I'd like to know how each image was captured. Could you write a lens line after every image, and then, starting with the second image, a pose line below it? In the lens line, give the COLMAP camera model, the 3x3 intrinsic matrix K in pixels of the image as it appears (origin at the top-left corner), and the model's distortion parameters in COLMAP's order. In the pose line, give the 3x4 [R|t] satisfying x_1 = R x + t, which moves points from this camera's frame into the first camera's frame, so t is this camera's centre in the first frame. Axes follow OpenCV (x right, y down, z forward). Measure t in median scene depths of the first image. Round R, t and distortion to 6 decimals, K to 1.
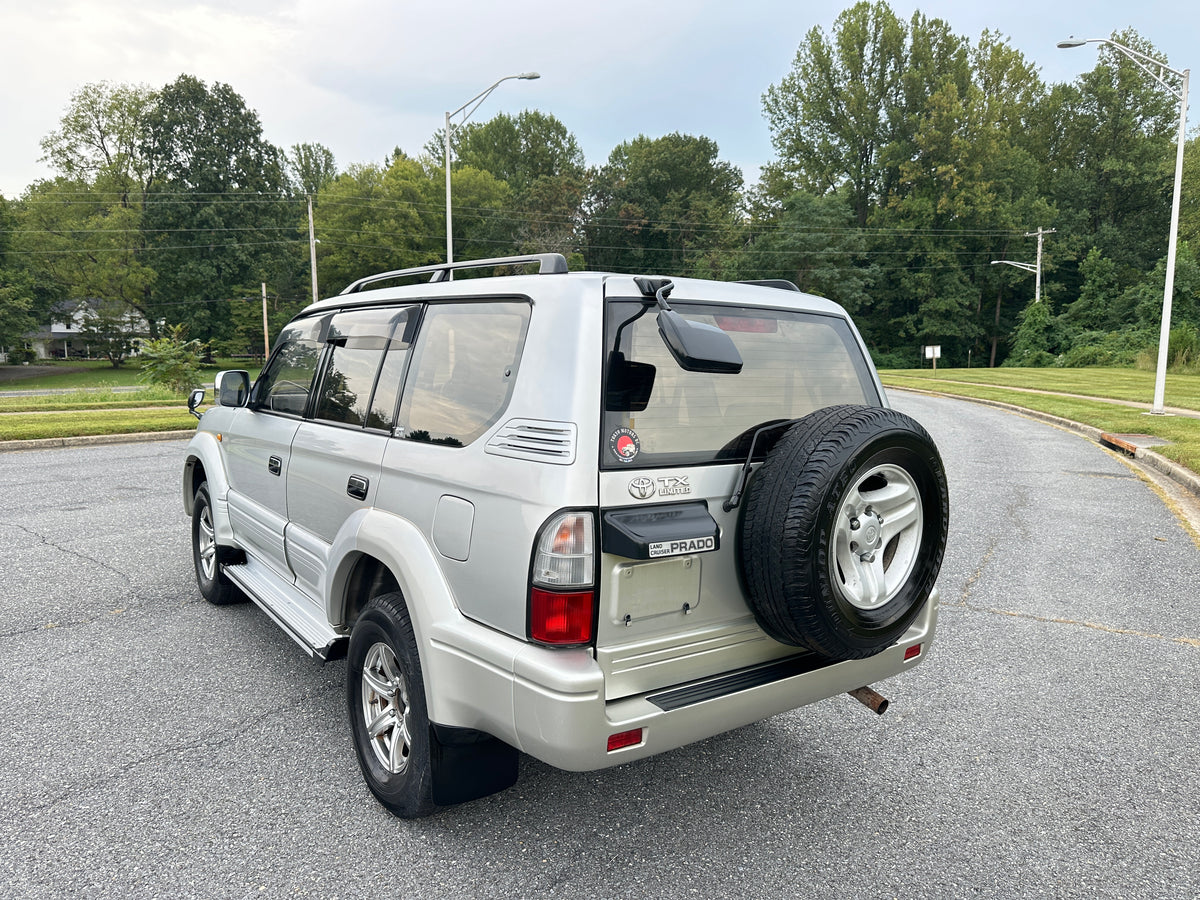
lens RADIAL K [[860.7, 0, 597.0], [0, 860.7, 454.4], [0, 0, 1]] dist [0.043499, -0.046123]
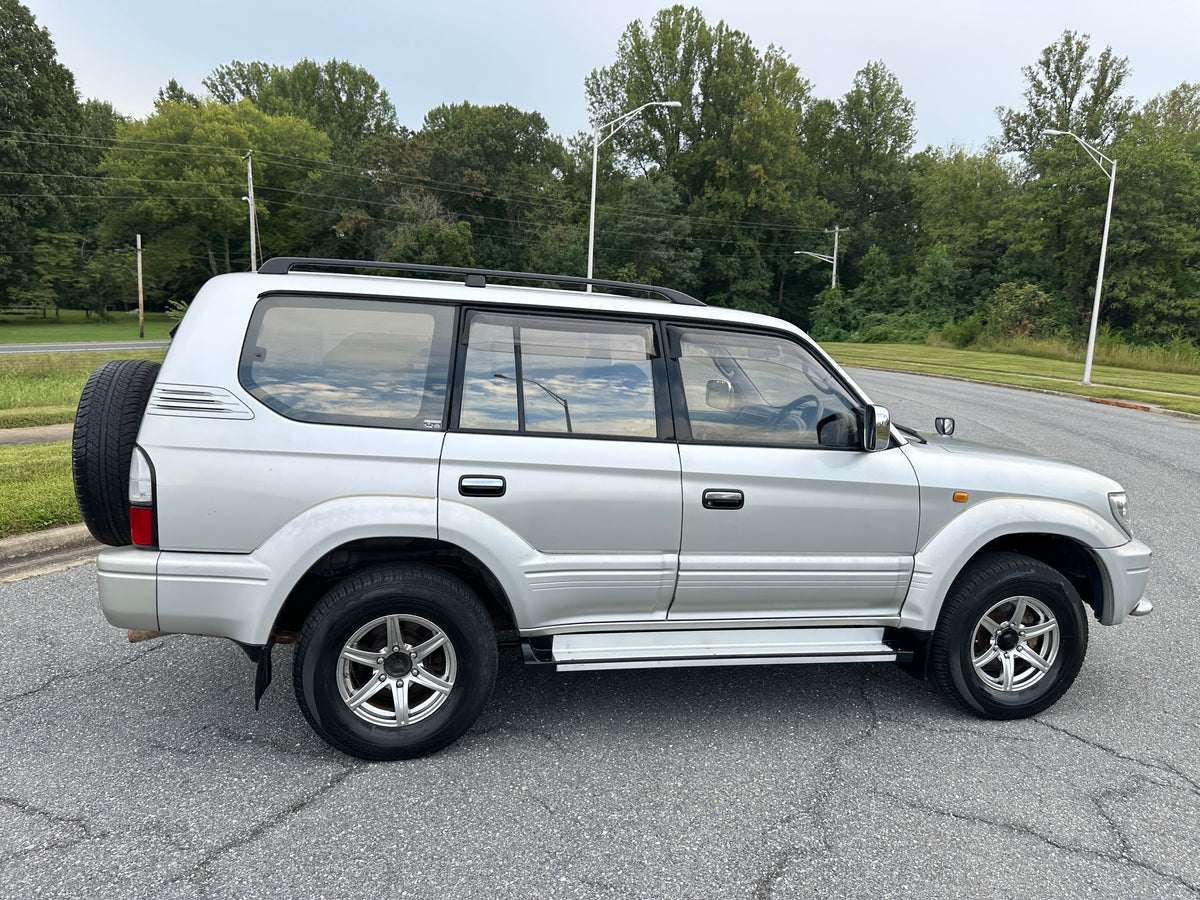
lens RADIAL K [[861.9, 0, 602.3], [0, 861.9, 456.6], [0, 0, 1]] dist [0.051606, -0.071074]
pose [[0.942021, -0.025352, 0.334595, -0.177821], [0.009243, 0.998724, 0.049651, -0.001608], [-0.335427, -0.043680, 0.941053, -0.038043]]
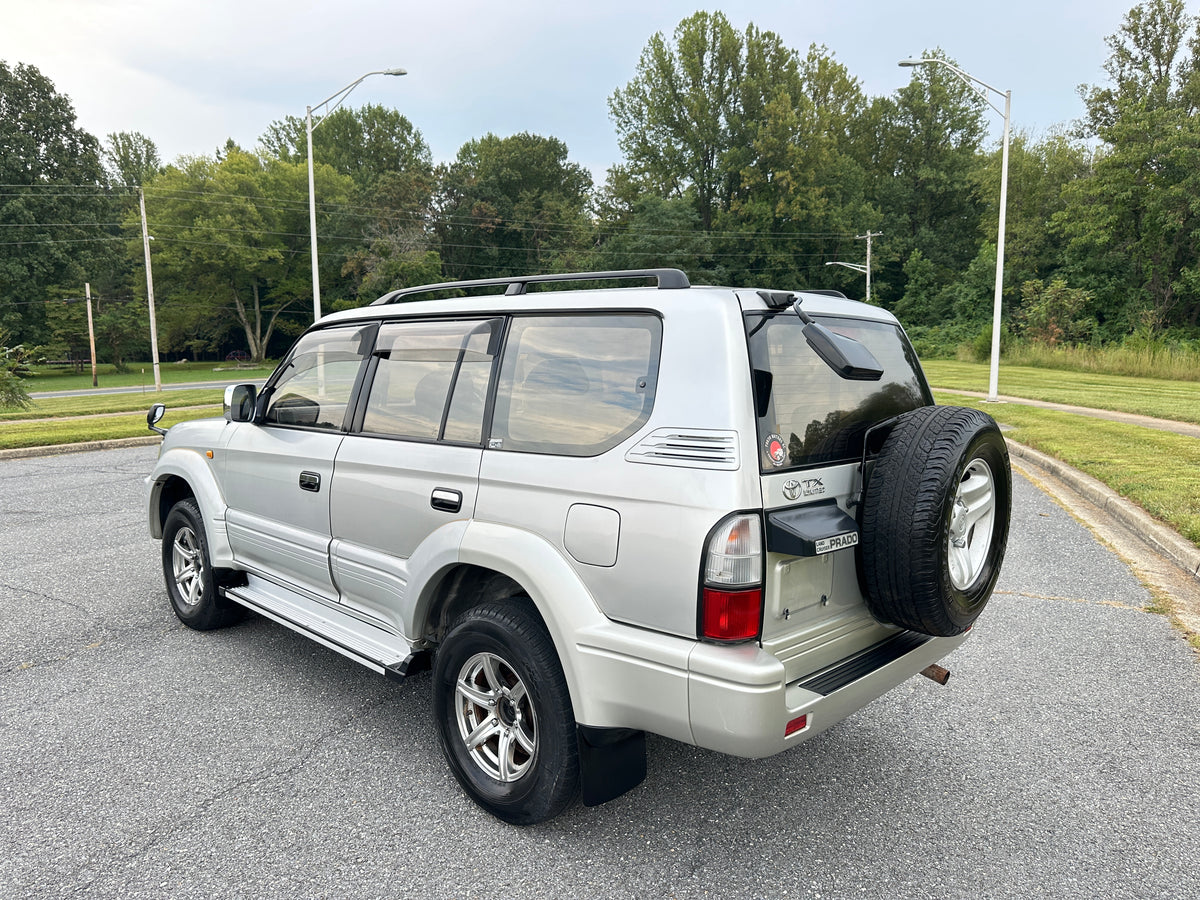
lens RADIAL K [[860.7, 0, 597.0], [0, 860.7, 454.4], [0, 0, 1]] dist [0.043499, -0.046123]
pose [[0.984977, -0.035402, 0.169020, -0.010783], [0.035201, 0.999371, 0.004187, -0.000528], [-0.169062, 0.001826, 0.985604, -0.000524]]
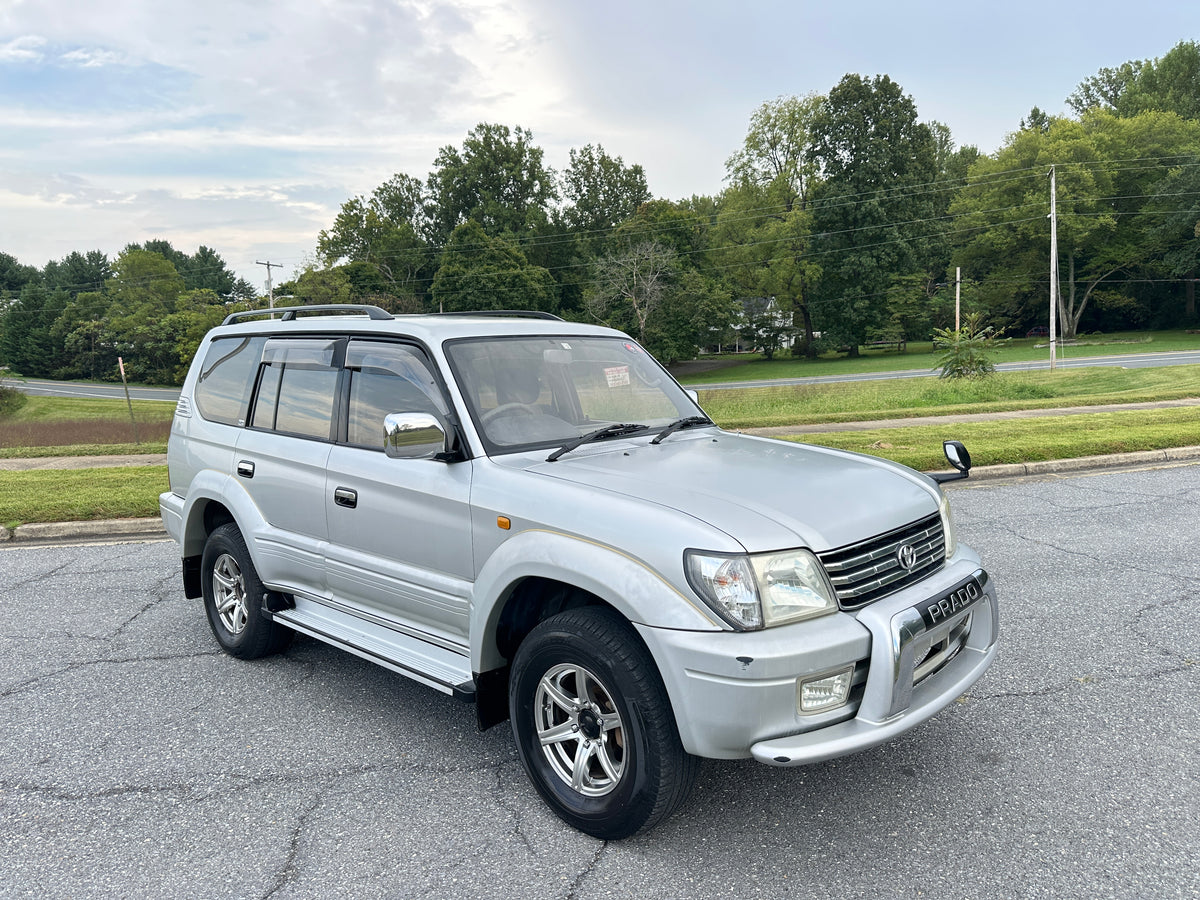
lens RADIAL K [[860.7, 0, 597.0], [0, 860.7, 454.4], [0, 0, 1]] dist [0.043499, -0.046123]
pose [[0.819569, 0.033812, -0.571981, -0.113732], [-0.023610, 0.999402, 0.025249, -0.001073], [0.572493, -0.007189, 0.819878, -0.029346]]
